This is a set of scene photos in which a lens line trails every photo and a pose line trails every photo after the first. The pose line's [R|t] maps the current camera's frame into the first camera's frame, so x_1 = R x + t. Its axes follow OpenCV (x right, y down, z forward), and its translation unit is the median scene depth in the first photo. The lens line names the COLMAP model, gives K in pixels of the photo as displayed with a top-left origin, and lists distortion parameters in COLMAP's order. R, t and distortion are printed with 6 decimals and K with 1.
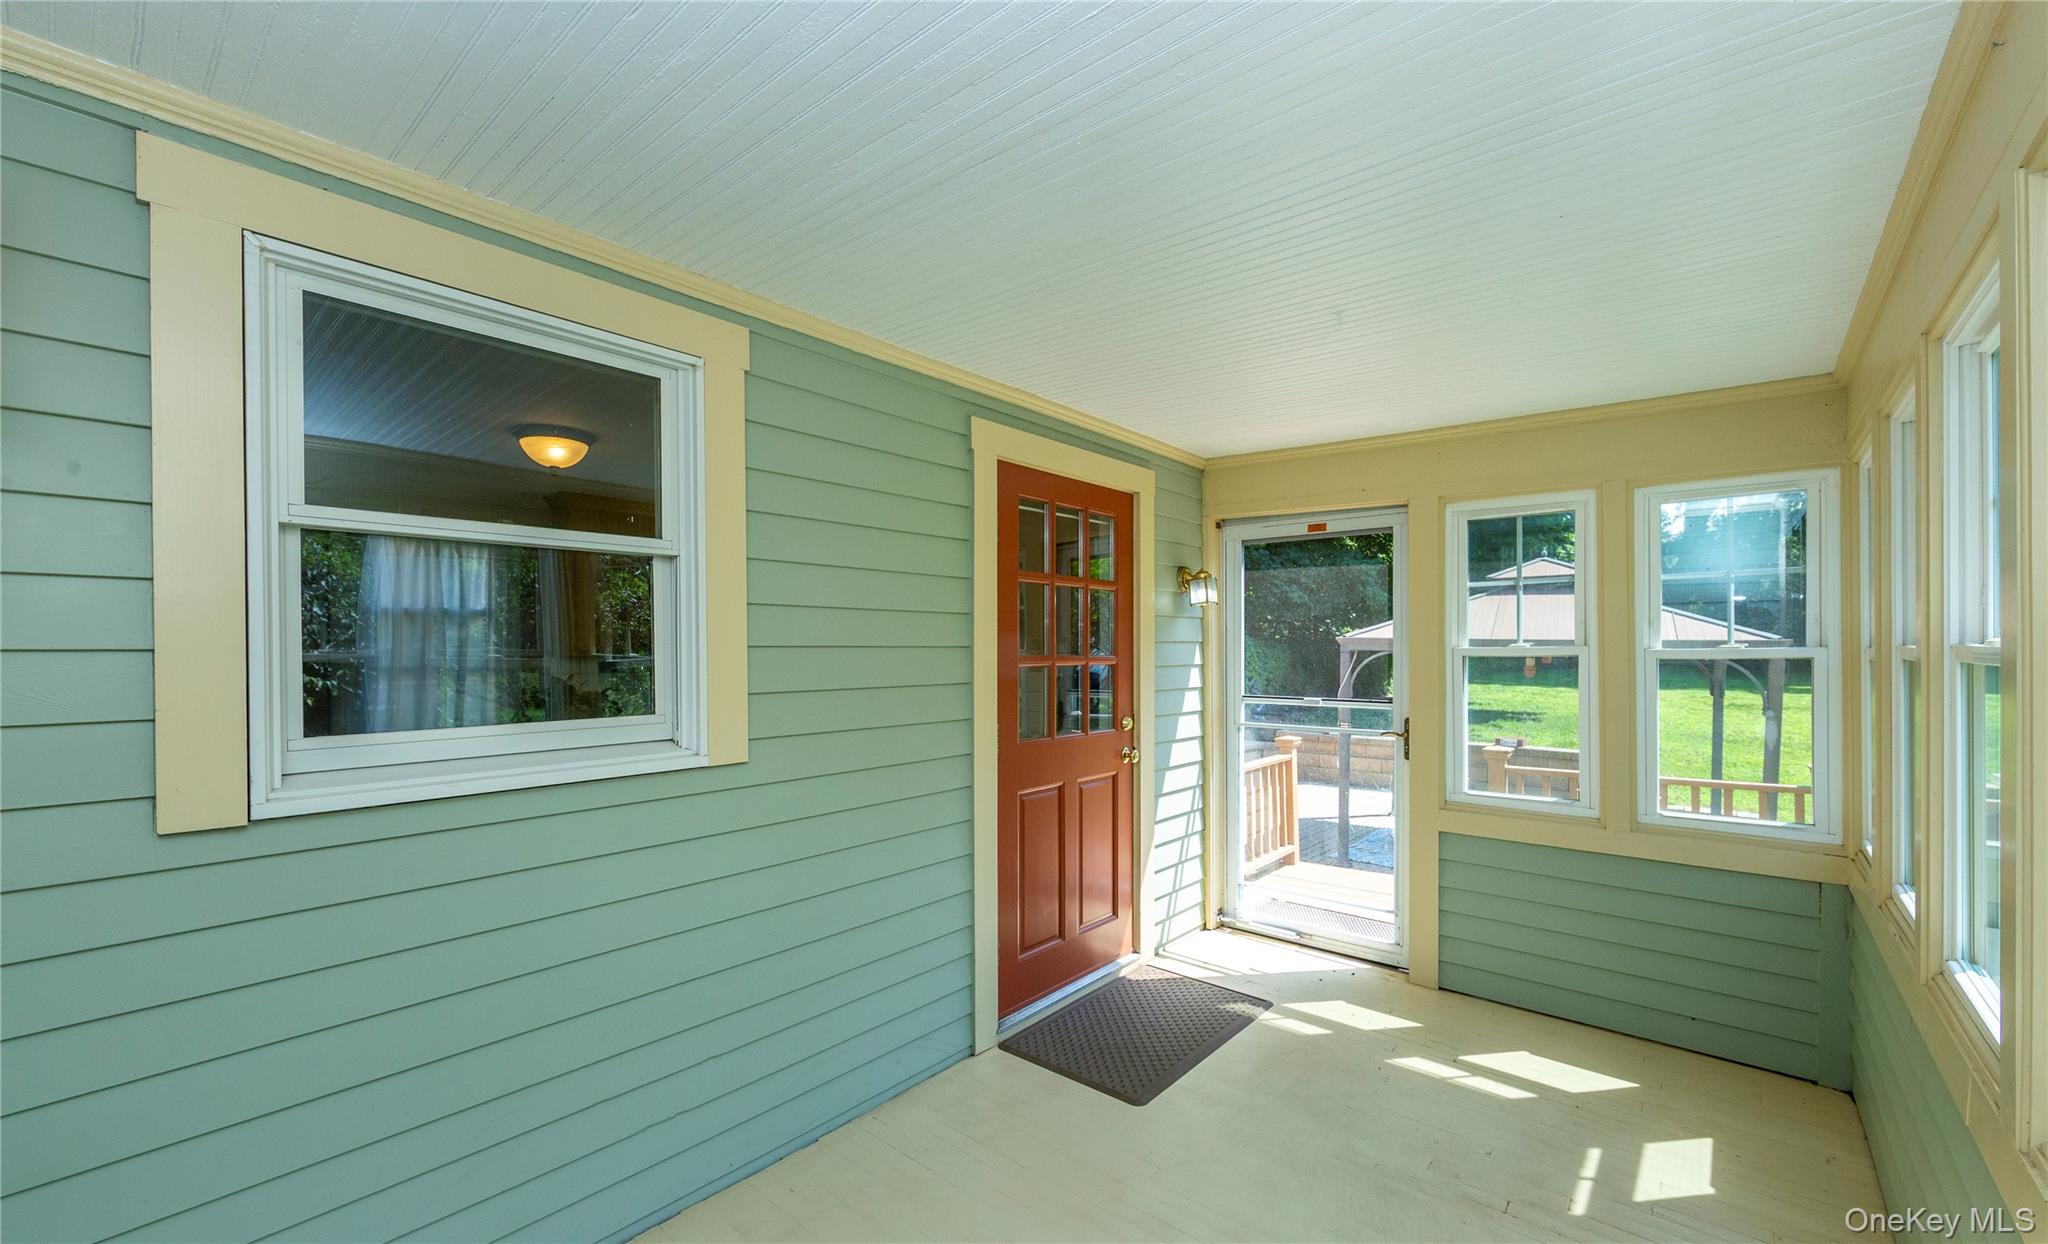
lens RADIAL K [[834.7, 0, 1024.8], [0, 834.7, 641.7], [0, 0, 1]] dist [-0.003299, 0.000523]
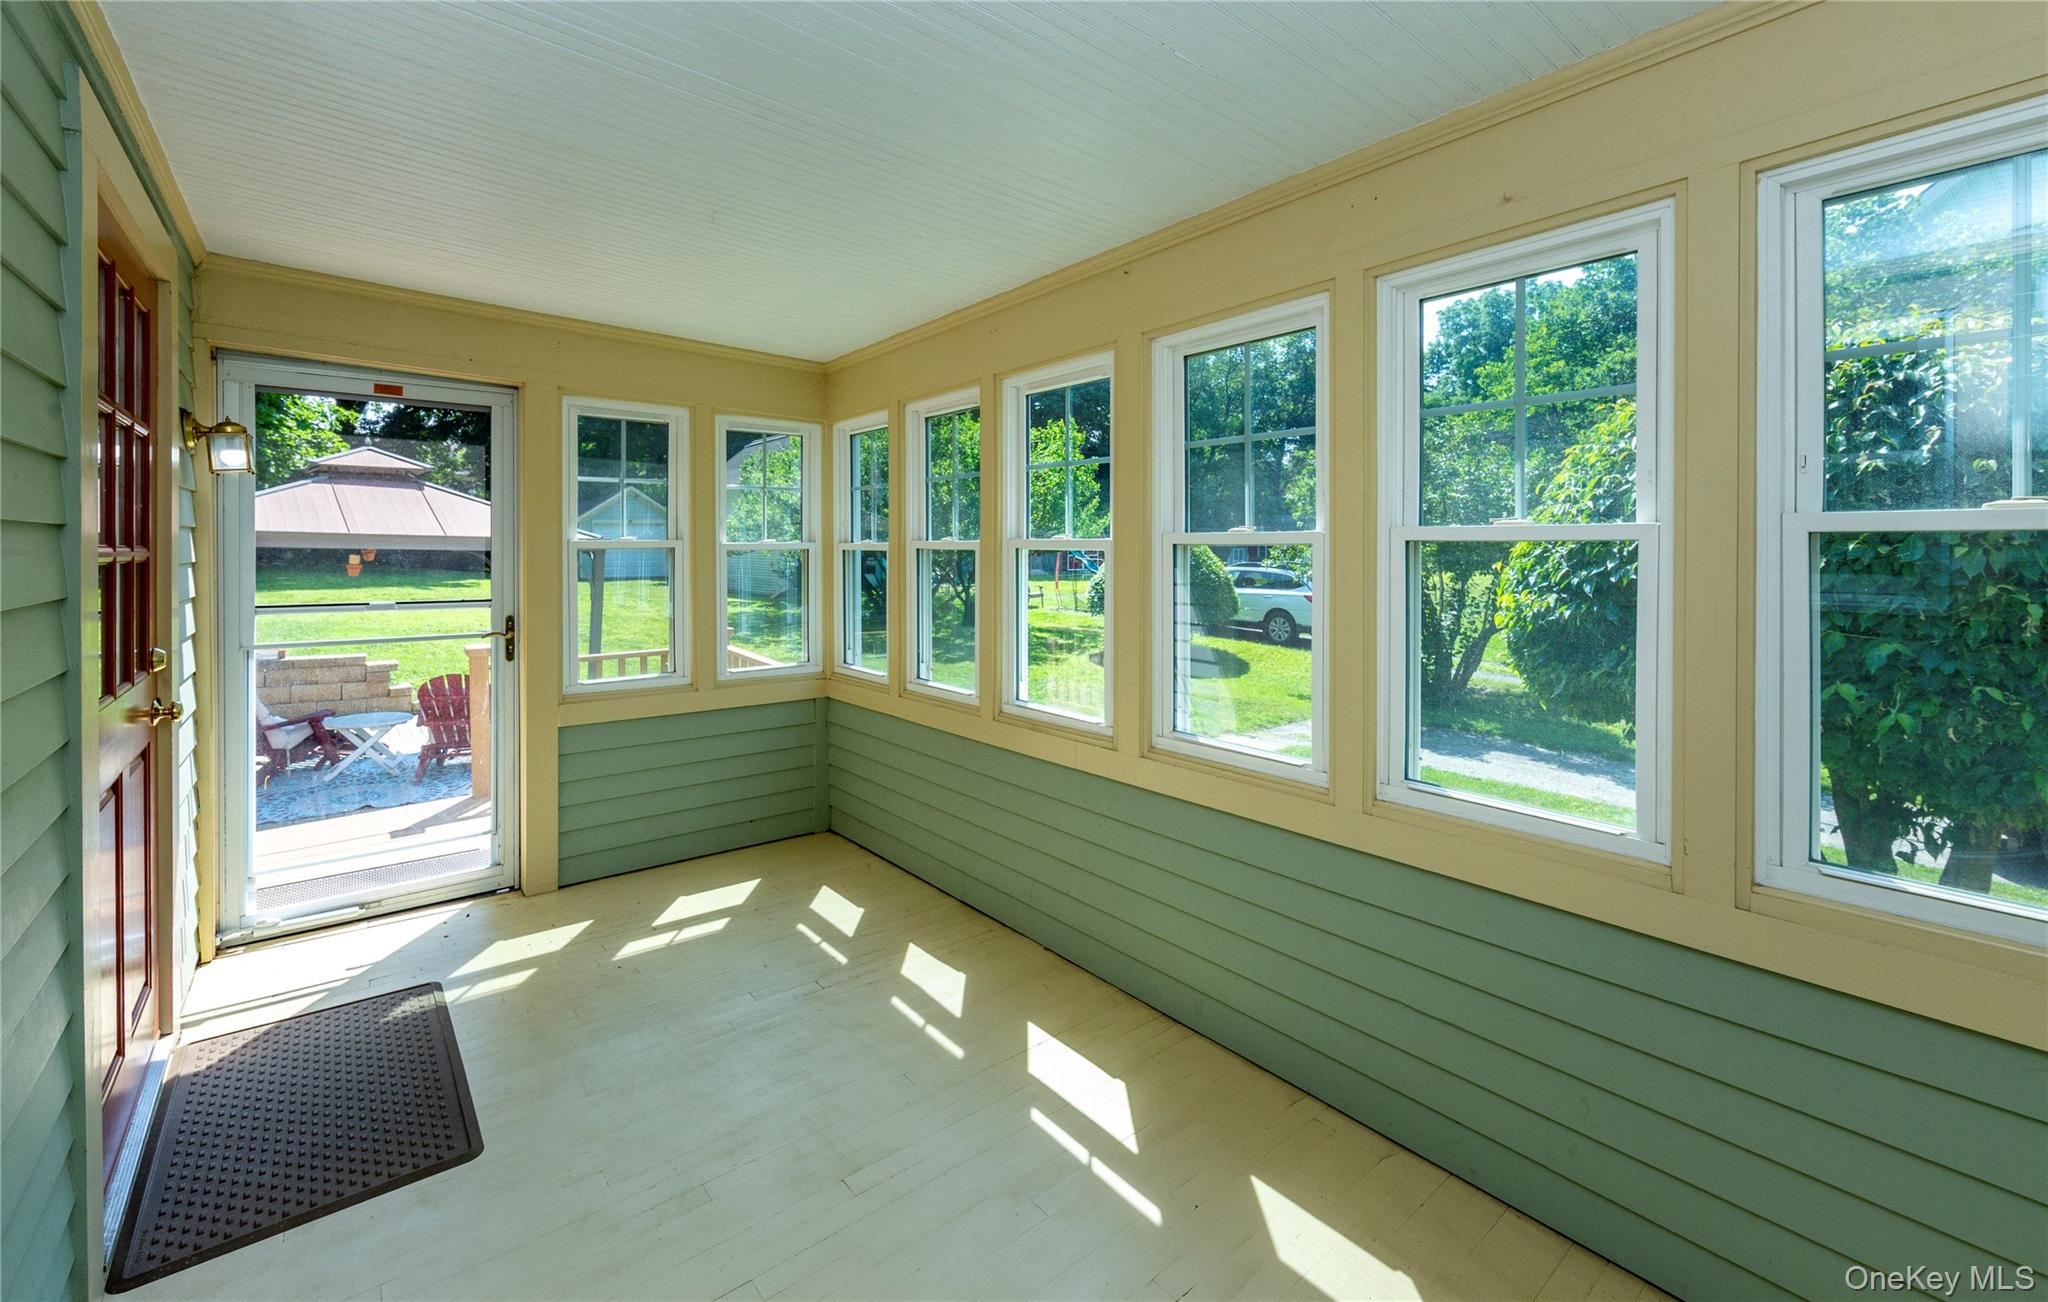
lens RADIAL K [[837.2, 0, 1011.7], [0, 837.2, 550.3], [0, 0, 1]] dist [-0.000040, 0.000058]
pose [[0.186854, -0.001838, 0.982386, -0.375002], [-0.011718, 0.999923, 0.004100, 0.008337], [-0.982318, -0.012277, 0.186818, 0.300084]]
